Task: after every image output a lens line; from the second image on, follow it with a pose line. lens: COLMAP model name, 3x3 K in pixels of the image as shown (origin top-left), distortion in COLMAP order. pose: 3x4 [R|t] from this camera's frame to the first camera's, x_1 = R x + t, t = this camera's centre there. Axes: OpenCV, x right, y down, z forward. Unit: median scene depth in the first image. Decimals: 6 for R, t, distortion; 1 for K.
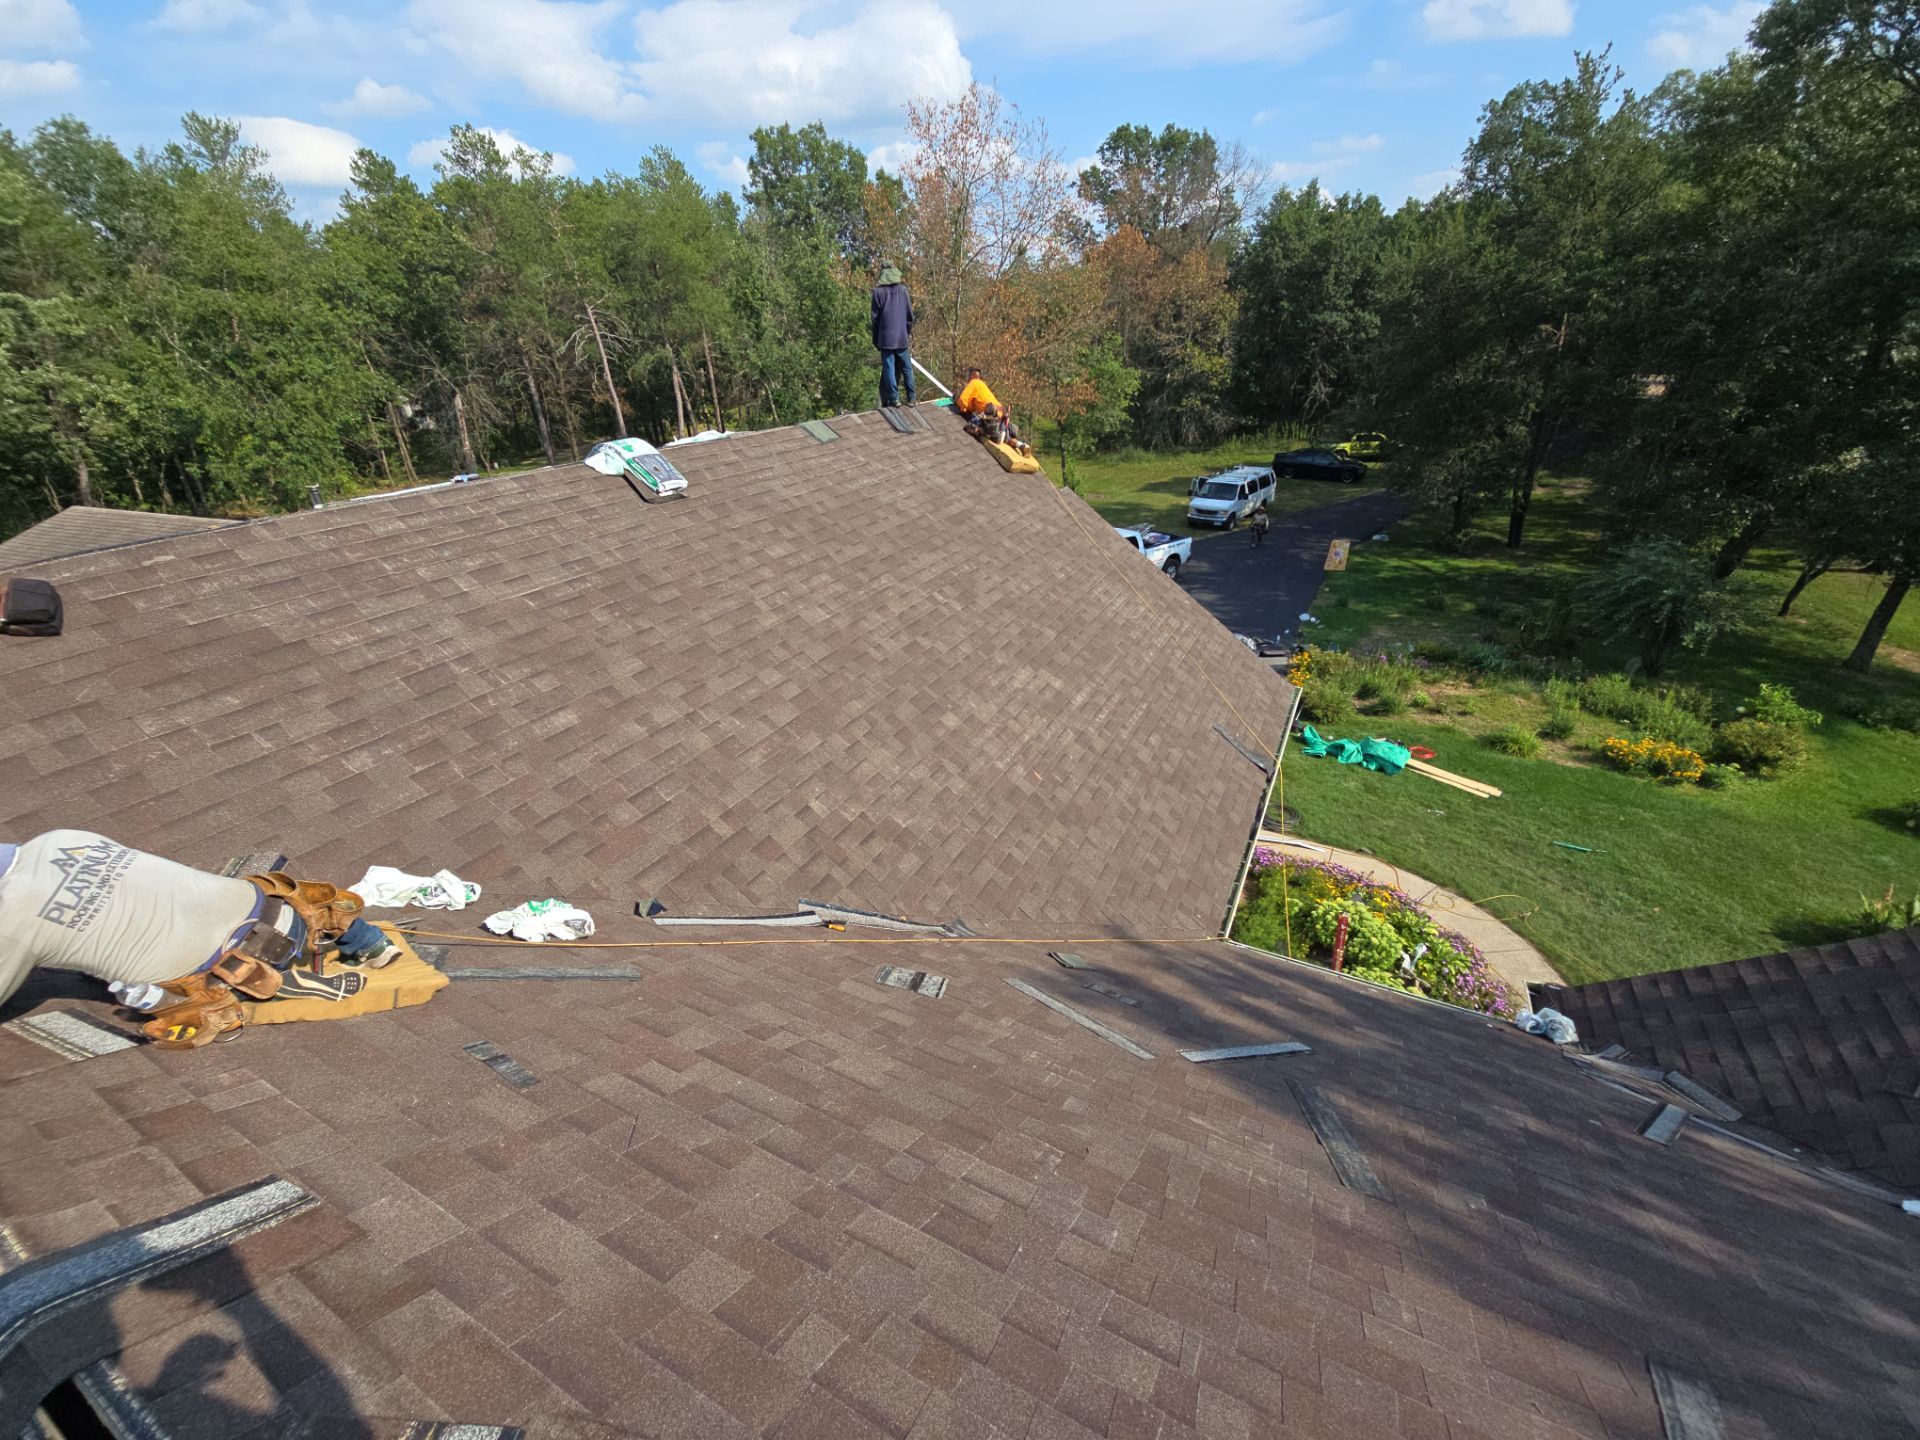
lens RADIAL K [[770.4, 0, 960.0], [0, 770.4, 720.0], [0, 0, 1]] dist [0.033568, -0.021066]
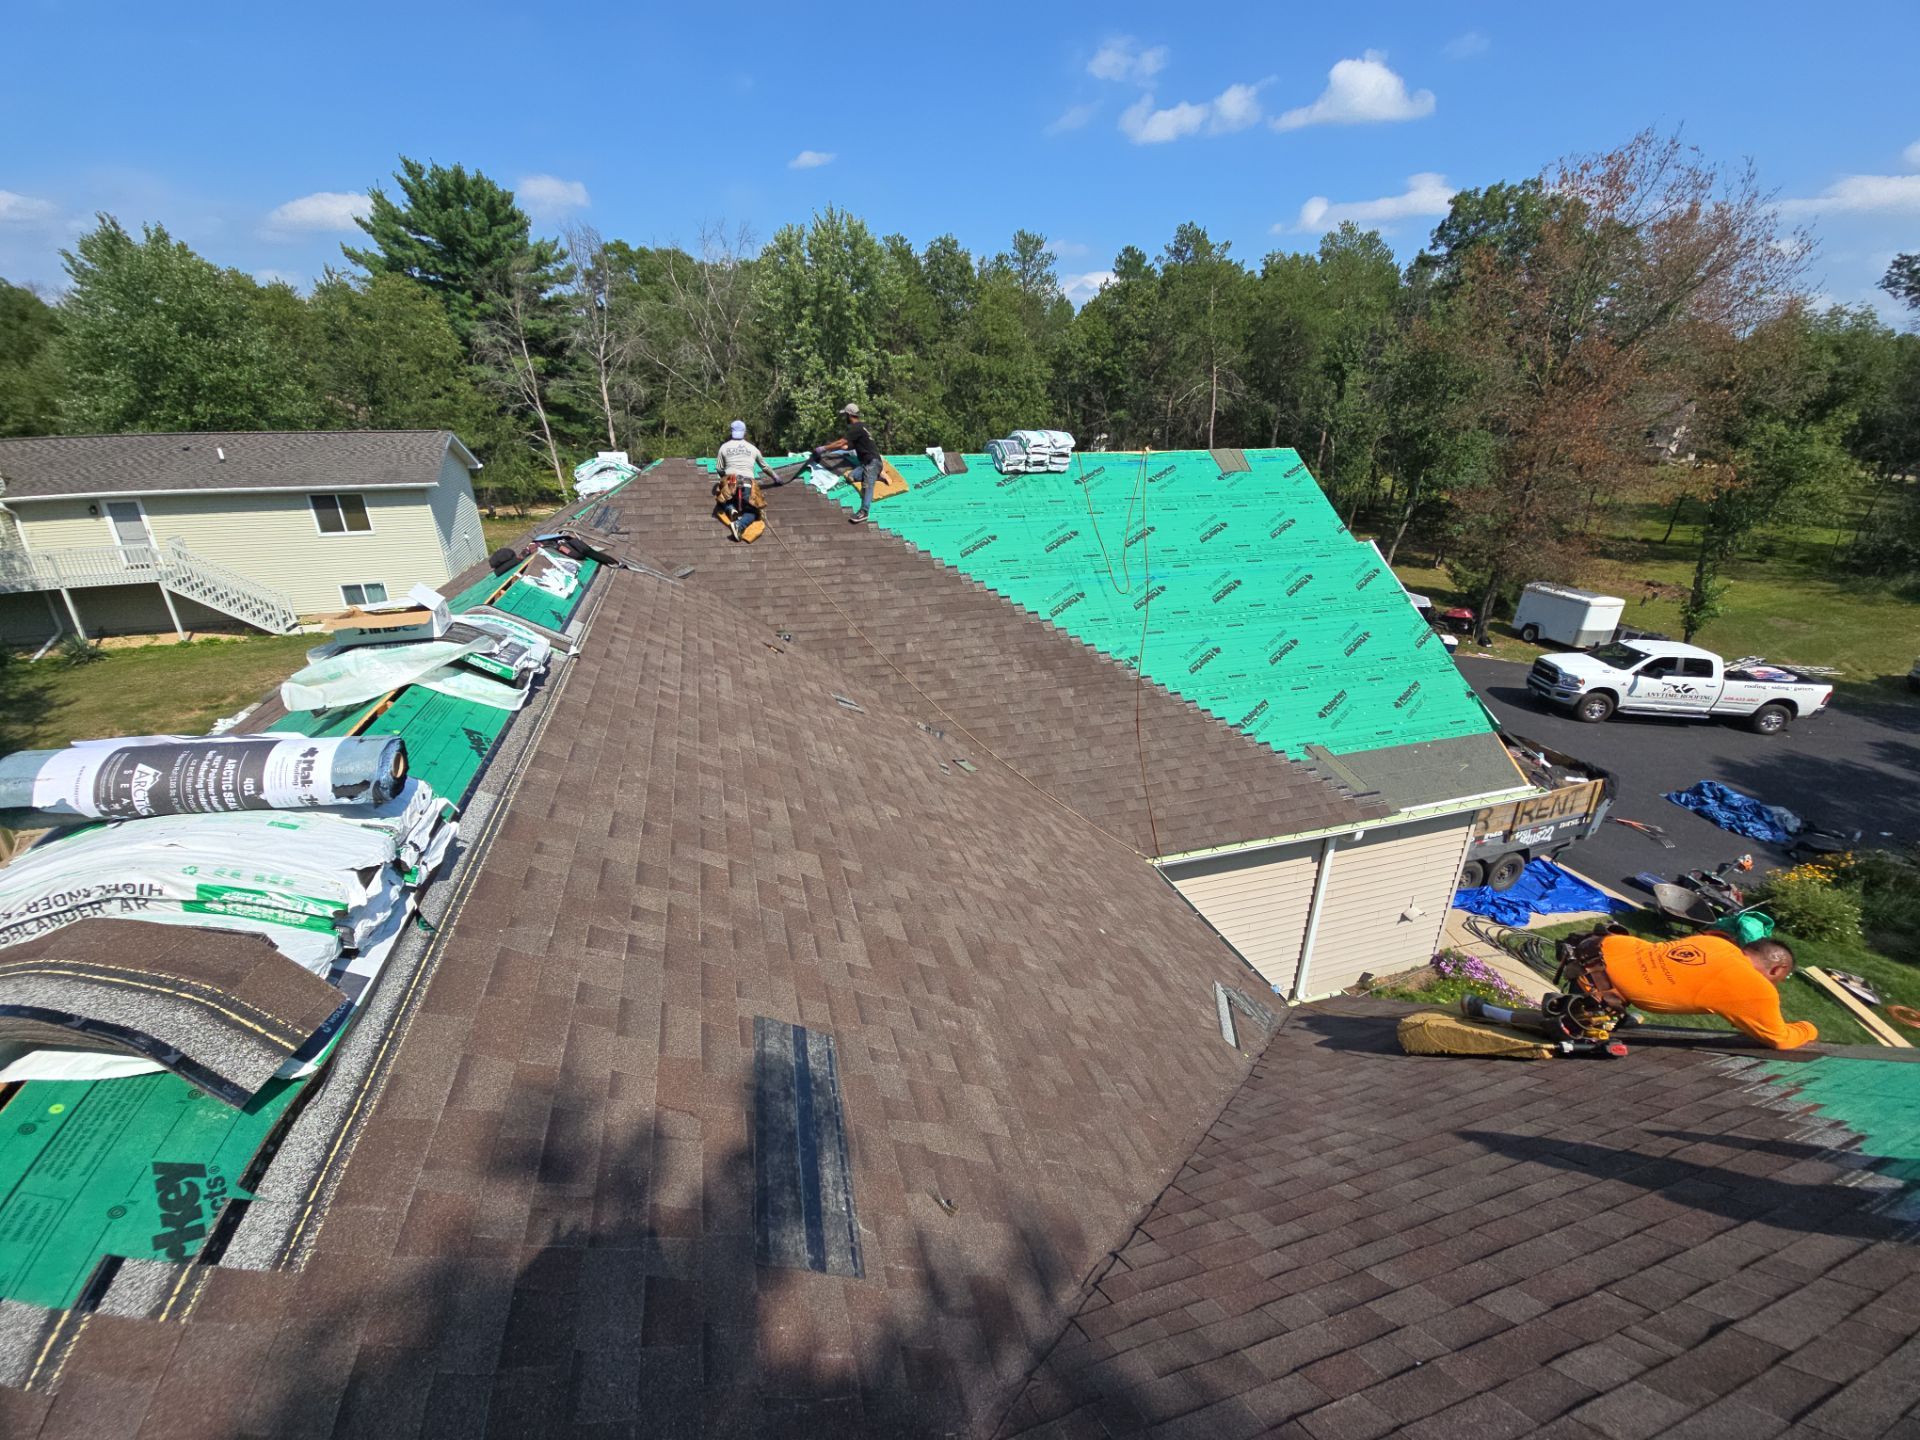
lens RADIAL K [[770.4, 0, 960.0], [0, 770.4, 720.0], [0, 0, 1]] dist [0.033568, -0.021066]
pose [[0.700145, 0.305548, -0.645319, 0.139403], [-0.344136, 0.936310, 0.069954, 0.013960], [0.625594, 0.173099, 0.760703, -0.029719]]
